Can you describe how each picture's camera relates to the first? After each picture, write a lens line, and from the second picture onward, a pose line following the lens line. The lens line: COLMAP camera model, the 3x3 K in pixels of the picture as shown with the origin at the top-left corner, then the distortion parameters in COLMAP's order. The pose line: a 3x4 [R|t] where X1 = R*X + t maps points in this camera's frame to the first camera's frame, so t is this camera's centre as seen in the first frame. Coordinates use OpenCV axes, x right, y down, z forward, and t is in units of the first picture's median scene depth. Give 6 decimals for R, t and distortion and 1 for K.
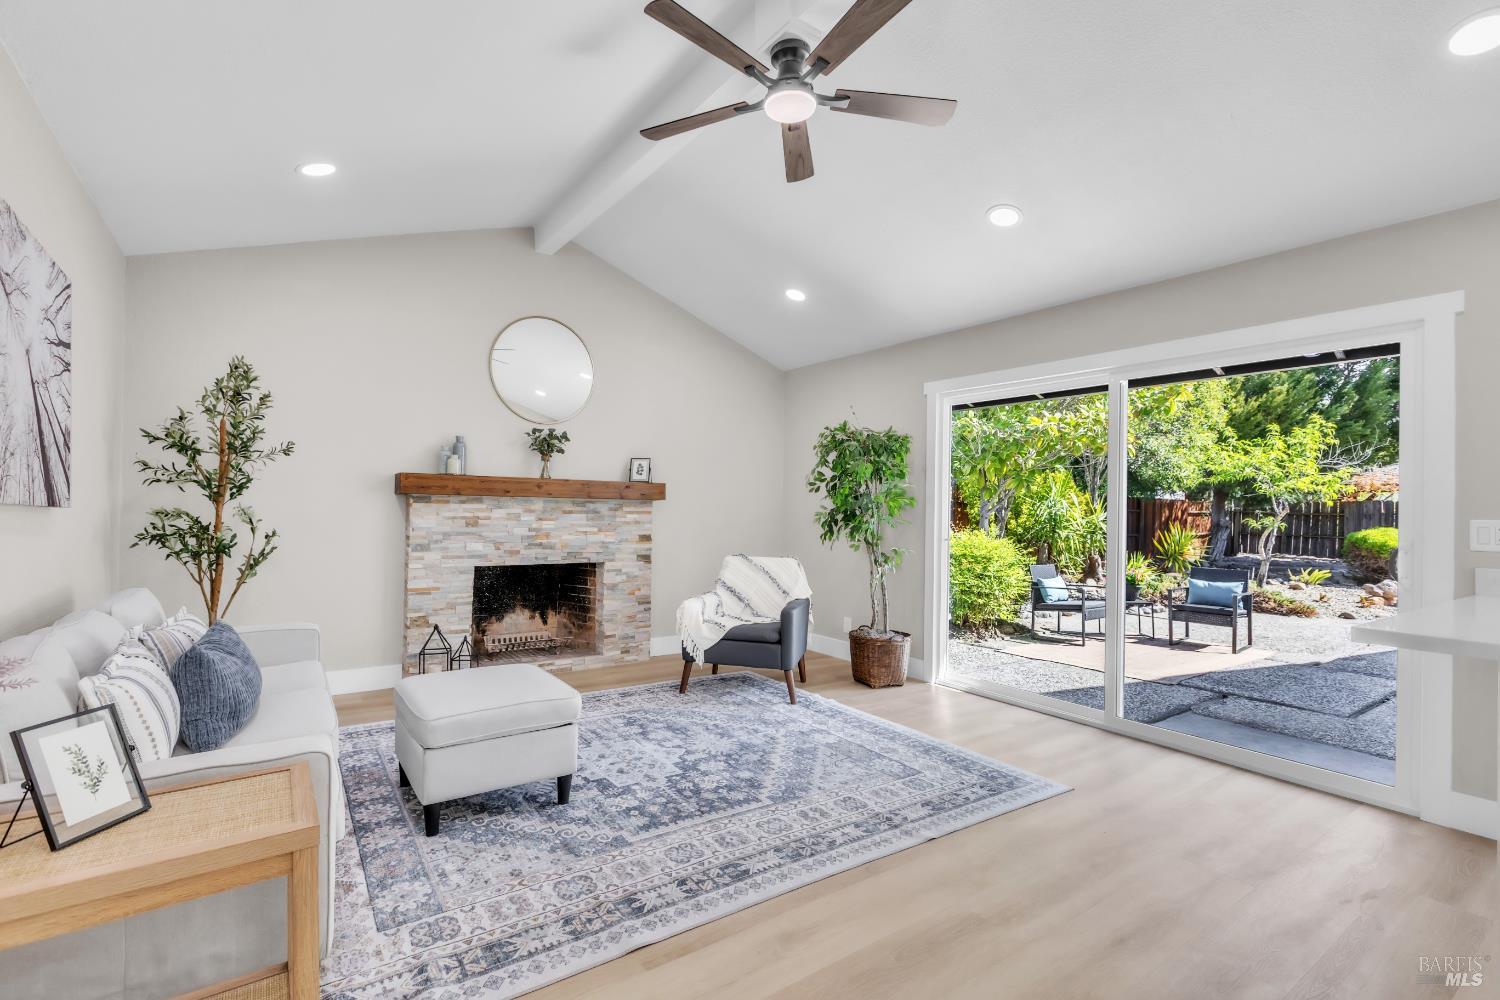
lens RADIAL K [[669.8, 0, 734.2], [0, 669.8, 506.7], [0, 0, 1]] dist [0.000953, -0.000070]
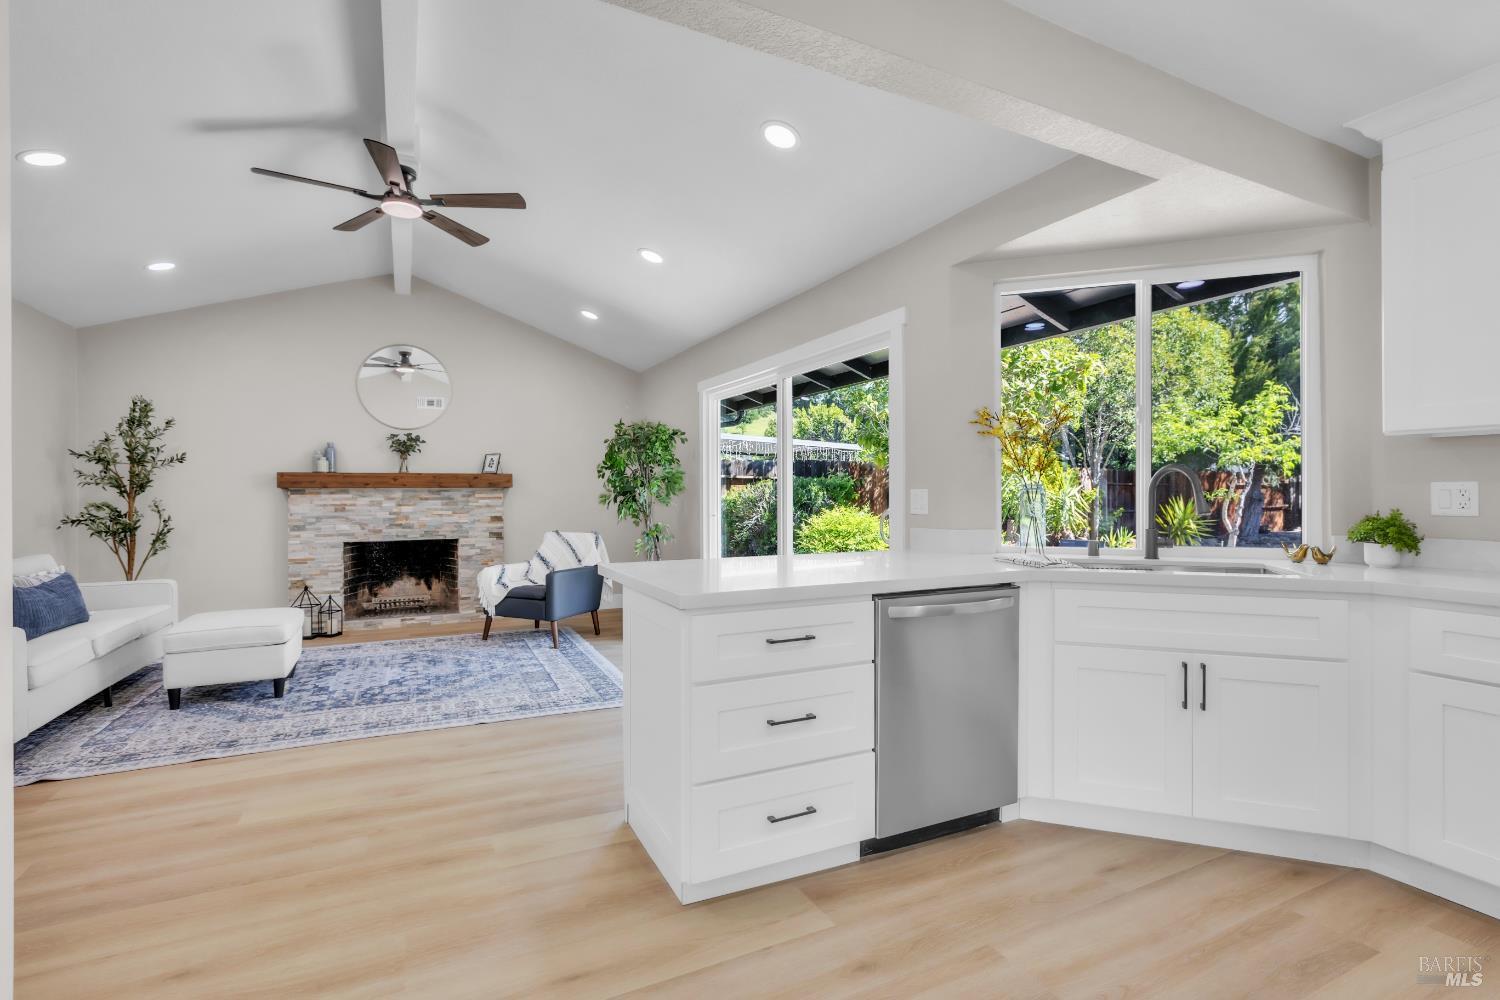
lens RADIAL K [[678.0, 0, 742.7], [0, 678.0, 497.4], [0, 0, 1]] dist [-0.002082, -0.000588]
pose [[0.987758, -0.021735, -0.154470, 0.758118], [0.023265, 0.999696, 0.008106, 0.012085], [0.154247, -0.011600, 0.987964, -0.233000]]
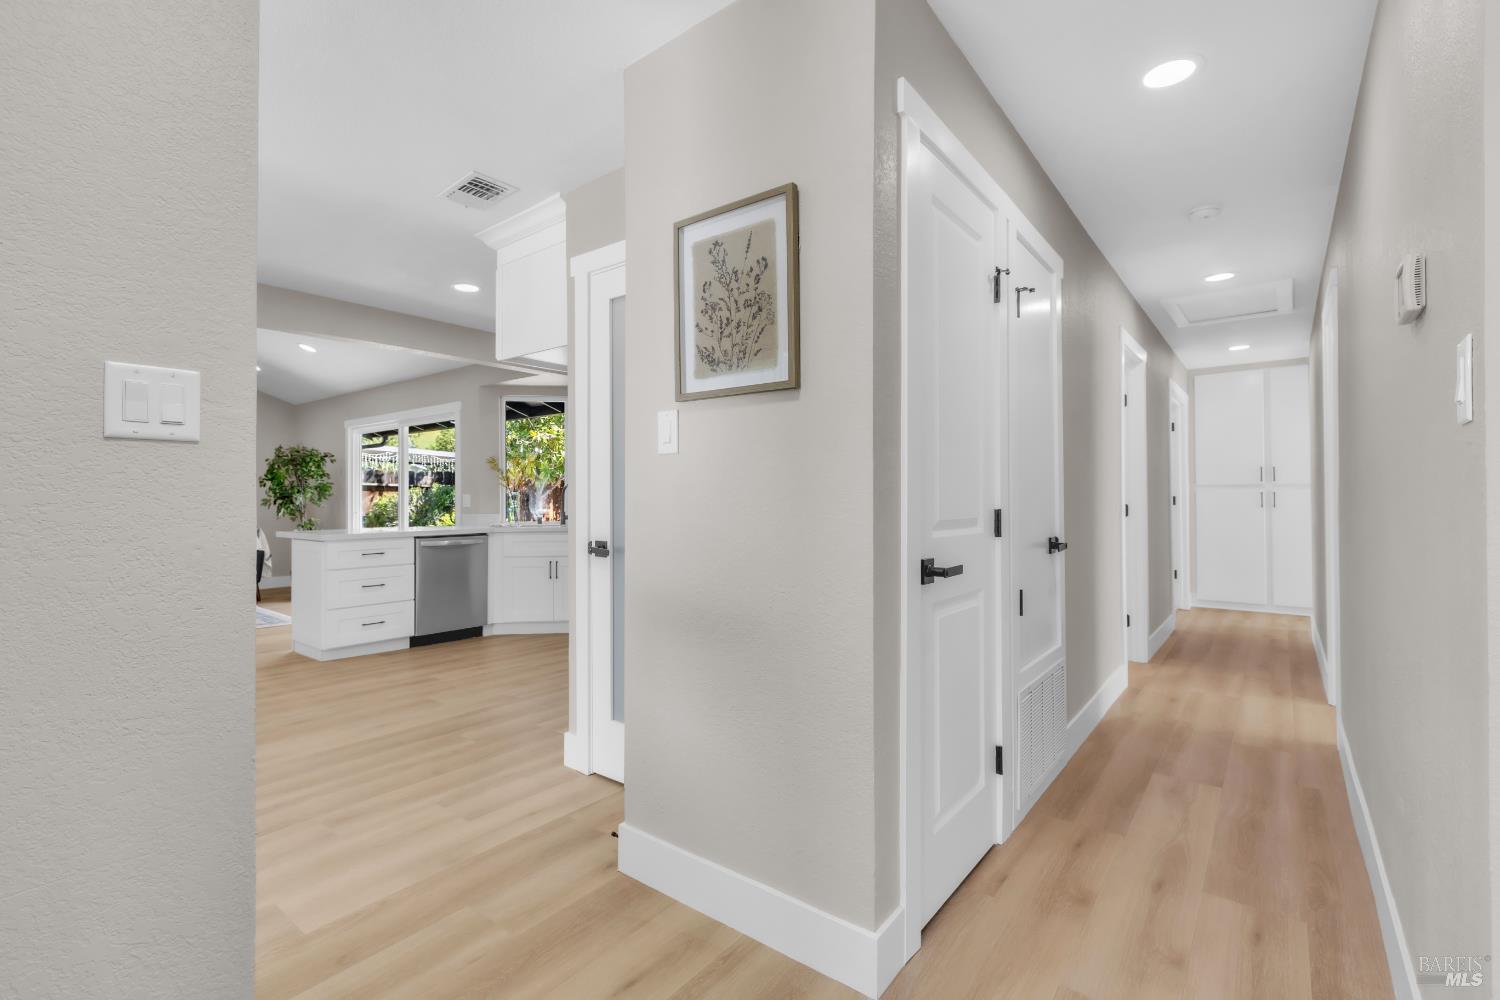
lens RADIAL K [[674.6, 0, 749.4], [0, 674.6, 492.3], [0, 0, 1]] dist [-0.000812, -0.000135]
pose [[0.956024, -0.022879, 0.292394, 1.064103], [0.023383, 0.999725, 0.001770, 0.022794], [-0.292354, 0.005145, 0.956296, -1.299011]]
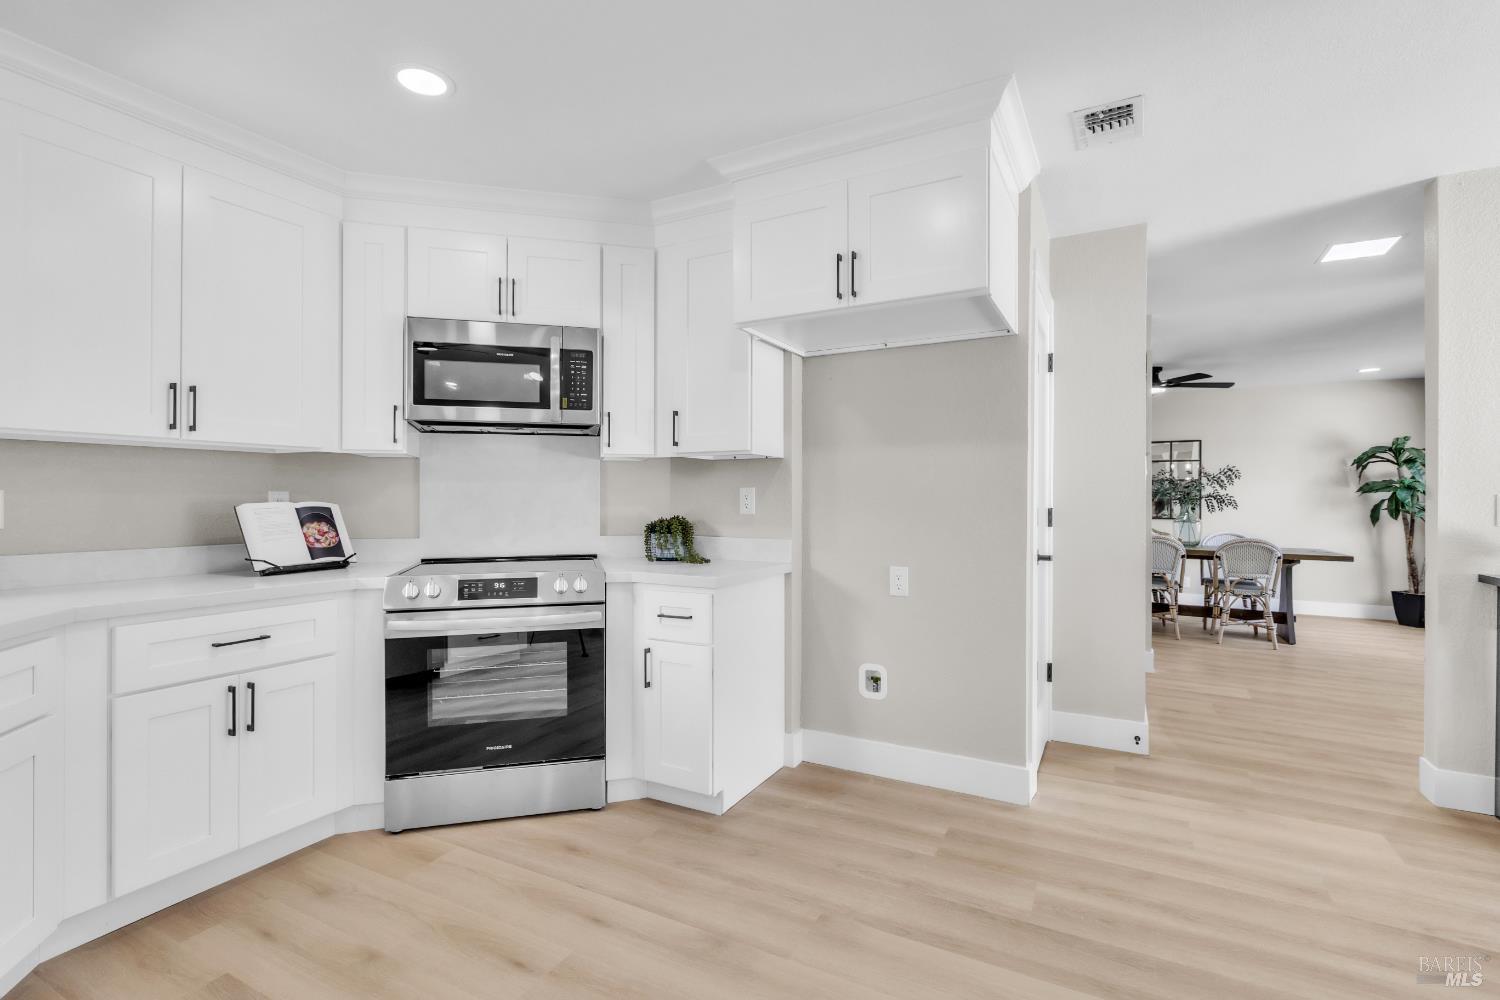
lens RADIAL K [[693.6, 0, 750.0], [0, 693.6, 500.0], [0, 0, 1]] dist [-0.002432, -0.000709]
pose [[-0.444742, -0.026080, 0.895279, 0.528984], [-0.014120, 0.999656, 0.022106, 0.009833], [-0.895547, -0.002810, -0.444957, 0.235344]]
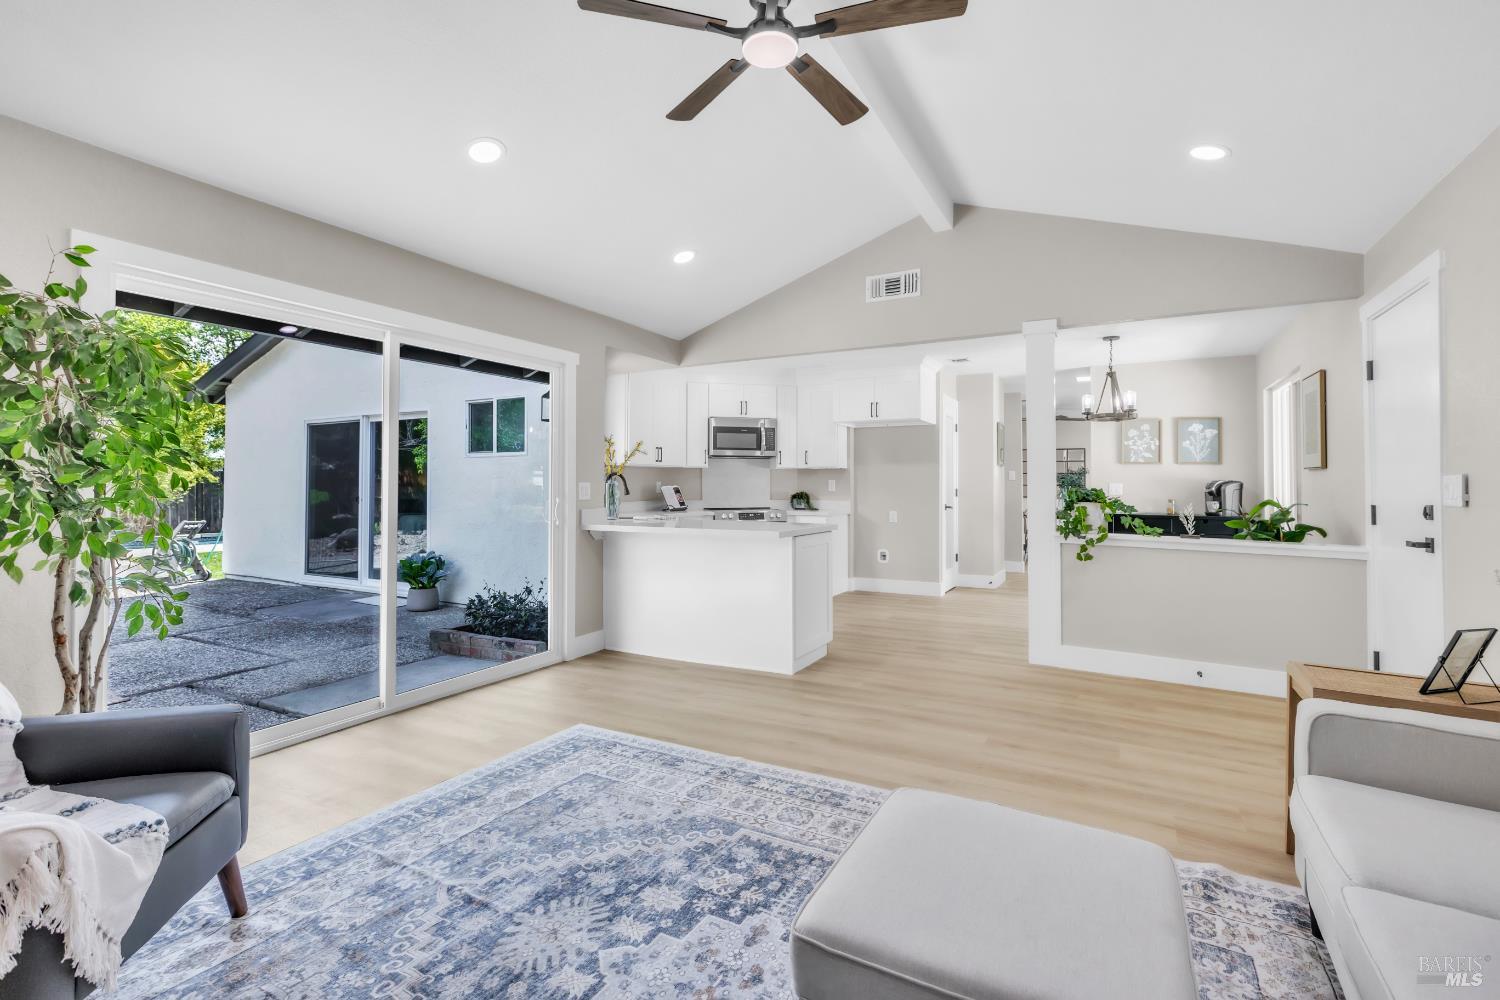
lens RADIAL K [[690.3, 0, 755.6], [0, 690.3, 469.1], [0, 0, 1]] dist [0.002174, 0.000188]
pose [[-0.450202, -0.000882, 0.892926, -0.567554], [-0.014828, 0.999869, -0.006489, -0.004172], [-0.892804, -0.016162, -0.450156, 1.081406]]
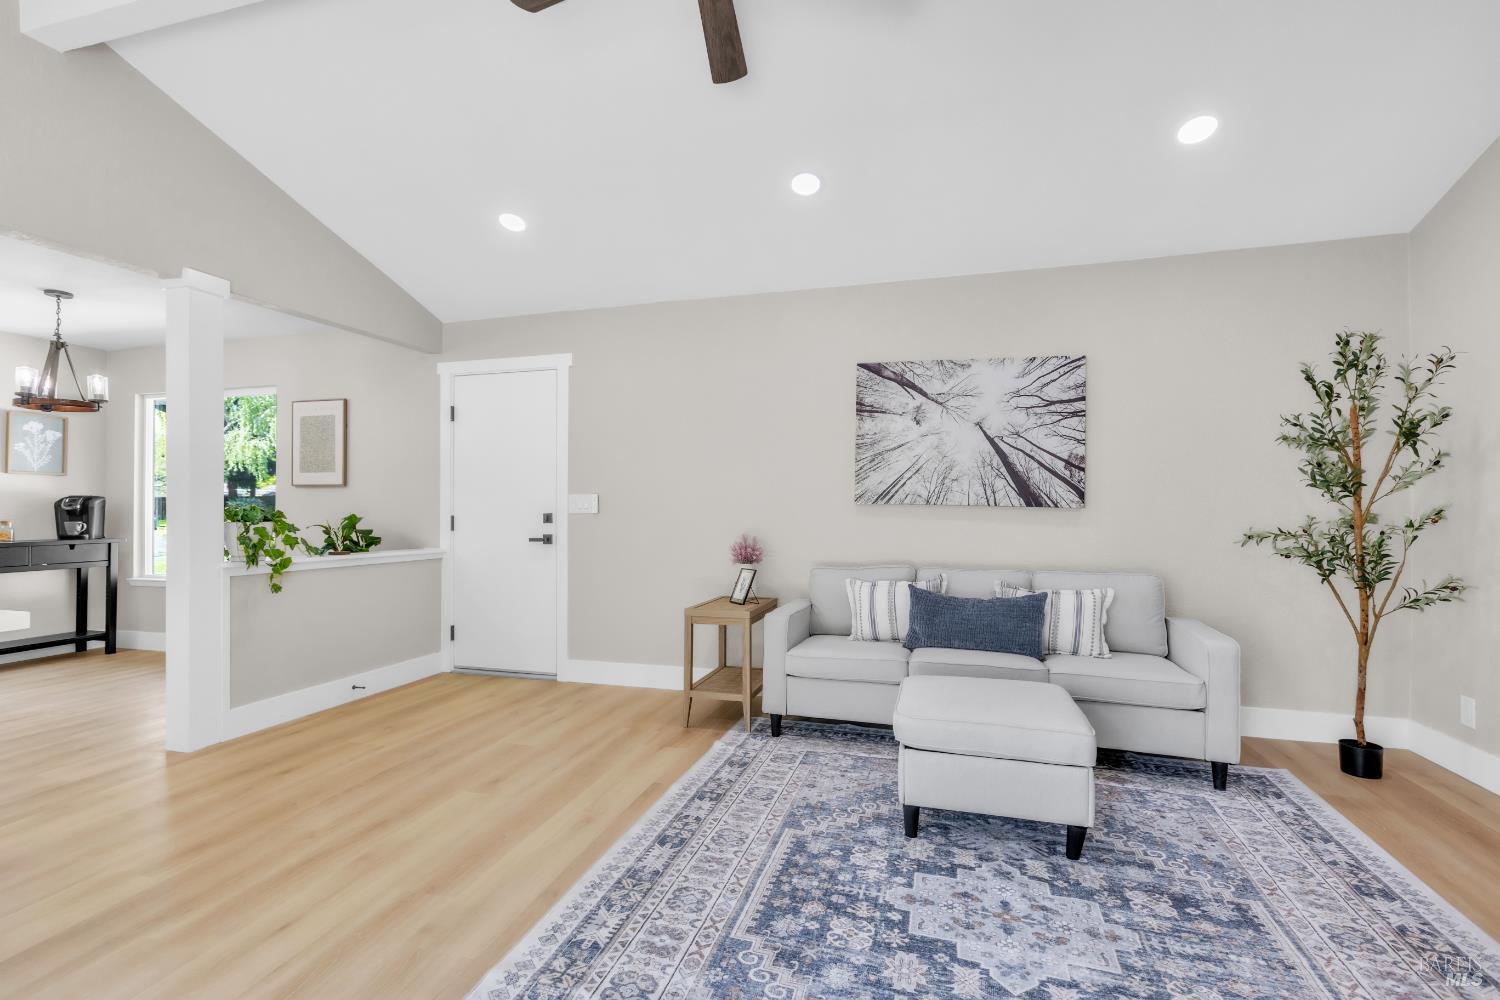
lens RADIAL K [[685.4, 0, 727.7], [0, 685.4, 504.6], [0, 0, 1]] dist [-0.000015, 0.000036]
pose [[-0.787211, -0.017541, -0.616434, 0.380133], [-0.012269, 0.999843, -0.012782, 0.018126], [0.616562, -0.002500, -0.787303, 1.198675]]
